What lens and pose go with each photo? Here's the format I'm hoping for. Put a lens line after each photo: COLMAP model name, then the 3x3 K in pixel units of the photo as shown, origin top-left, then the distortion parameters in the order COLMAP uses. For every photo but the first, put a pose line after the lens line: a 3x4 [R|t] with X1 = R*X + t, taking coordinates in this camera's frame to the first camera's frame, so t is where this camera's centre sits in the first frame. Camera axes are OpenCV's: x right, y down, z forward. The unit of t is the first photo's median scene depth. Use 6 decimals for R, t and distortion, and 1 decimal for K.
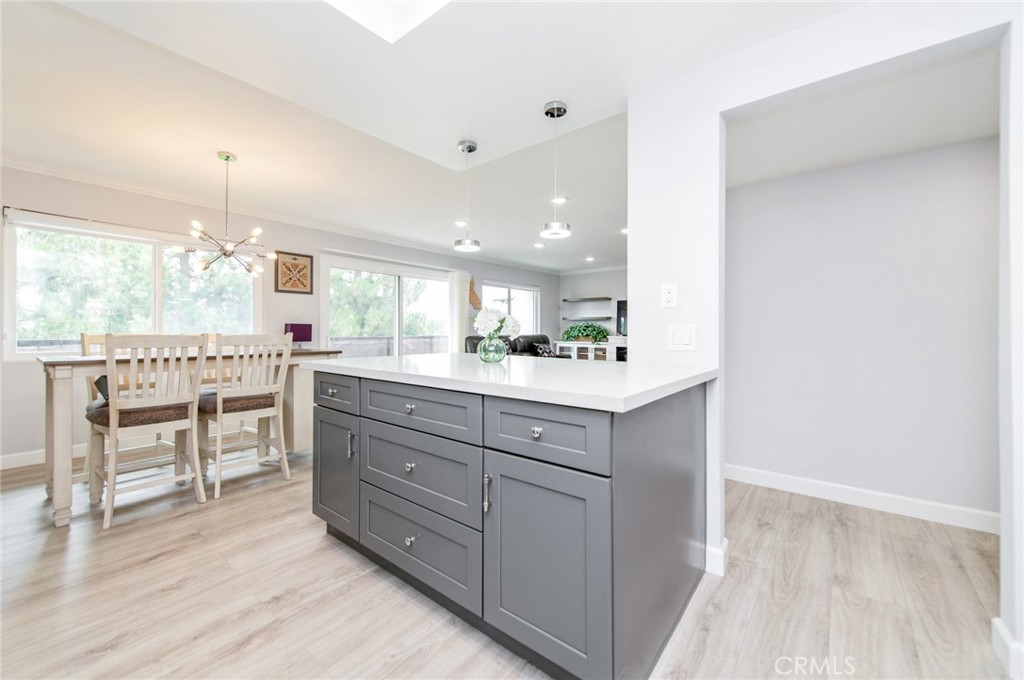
lens RADIAL K [[400.5, 0, 511.2], [0, 400.5, 340.0], [0, 0, 1]] dist [0.013662, -0.003766]
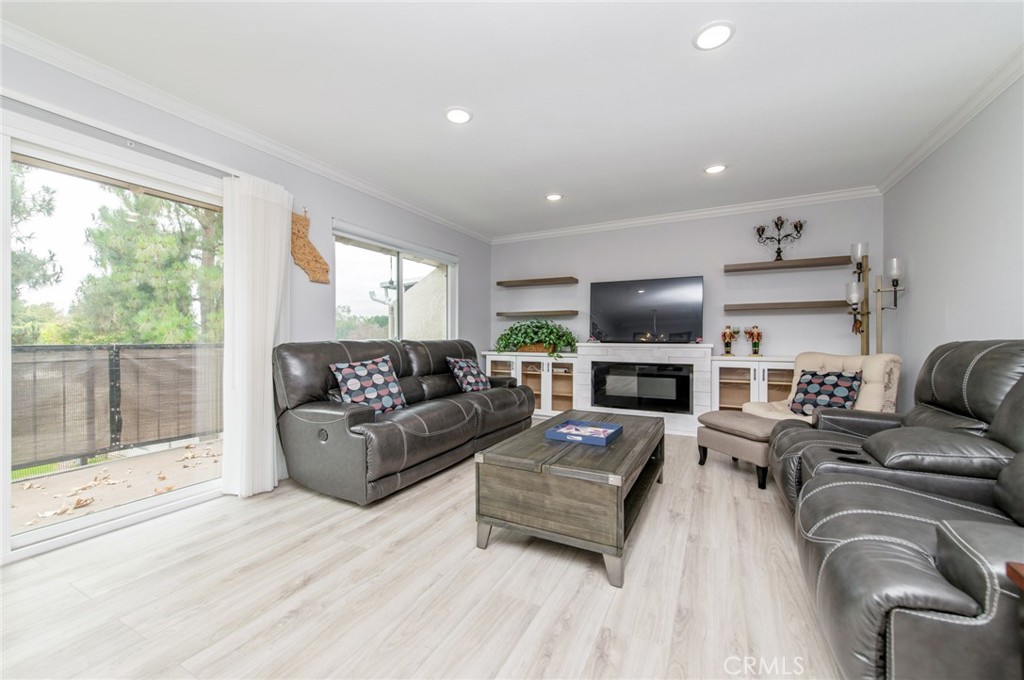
lens RADIAL K [[400.5, 0, 515.8], [0, 400.5, 340.5], [0, 0, 1]] dist [0.013662, -0.003766]
pose [[0.976082, -0.001028, 0.217402, 0.031132], [0.005122, 0.999820, -0.018271, -0.003225], [-0.217344, 0.018947, 0.975911, 0.475324]]
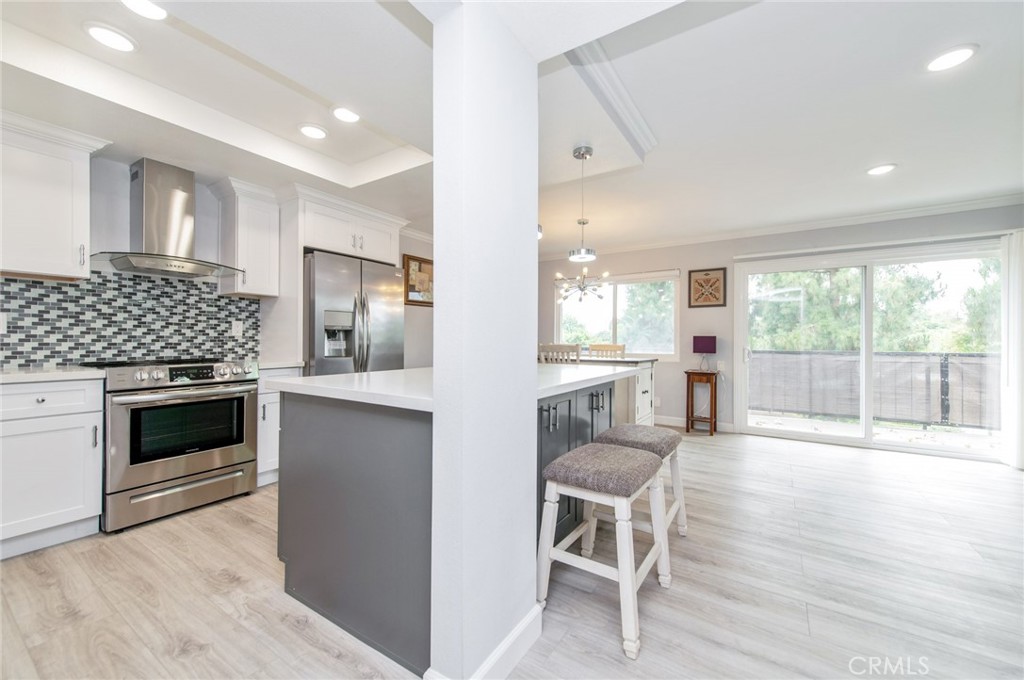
lens RADIAL K [[400.5, 0, 512.2], [0, 400.5, 338.0], [0, 0, 1]] dist [0.013662, -0.003766]
pose [[0.103593, -0.007864, -0.994589, 0.277790], [-0.027819, 0.999555, -0.010801, -0.006325], [0.994231, 0.028787, 0.103328, 0.241858]]
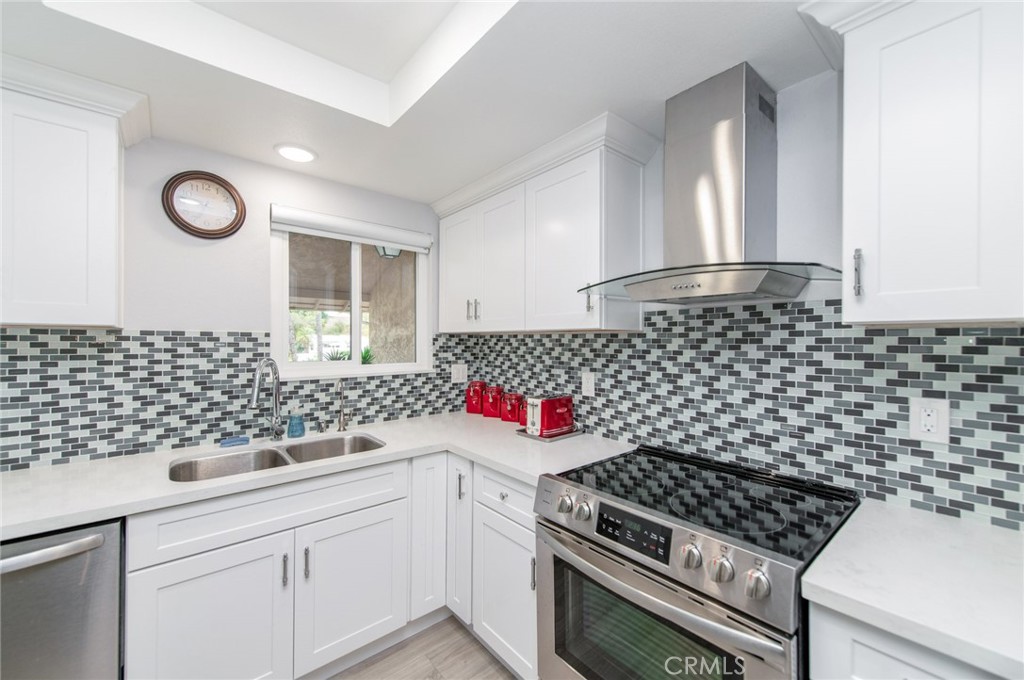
lens RADIAL K [[400.5, 0, 514.0], [0, 400.5, 341.2], [0, 0, 1]] dist [0.013662, -0.003766]
pose [[-0.982782, -0.004416, 0.184714, -0.058815], [0.000092, 0.999703, 0.024387, -0.045231], [-0.184766, 0.023984, -0.982490, 0.165857]]
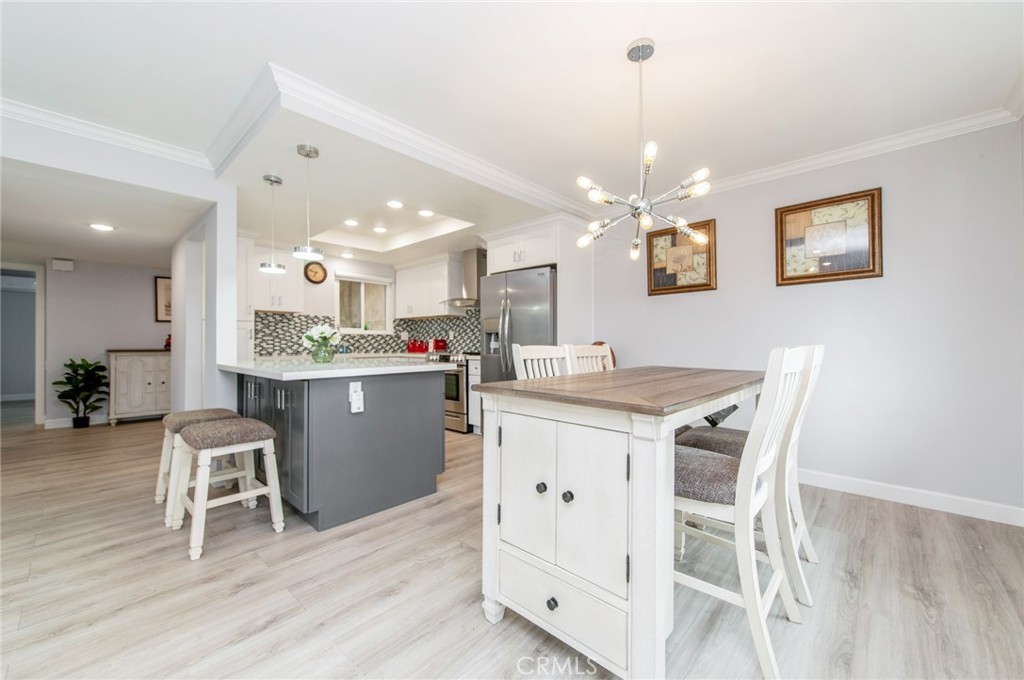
lens RADIAL K [[400.5, 0, 515.0], [0, 400.5, 339.3], [0, 0, 1]] dist [0.013662, -0.003766]
pose [[-0.998410, -0.000036, 0.056372, -0.220949], [0.000883, 0.999867, 0.016262, -0.014822], [-0.056365, 0.016286, -0.998277, 0.643202]]
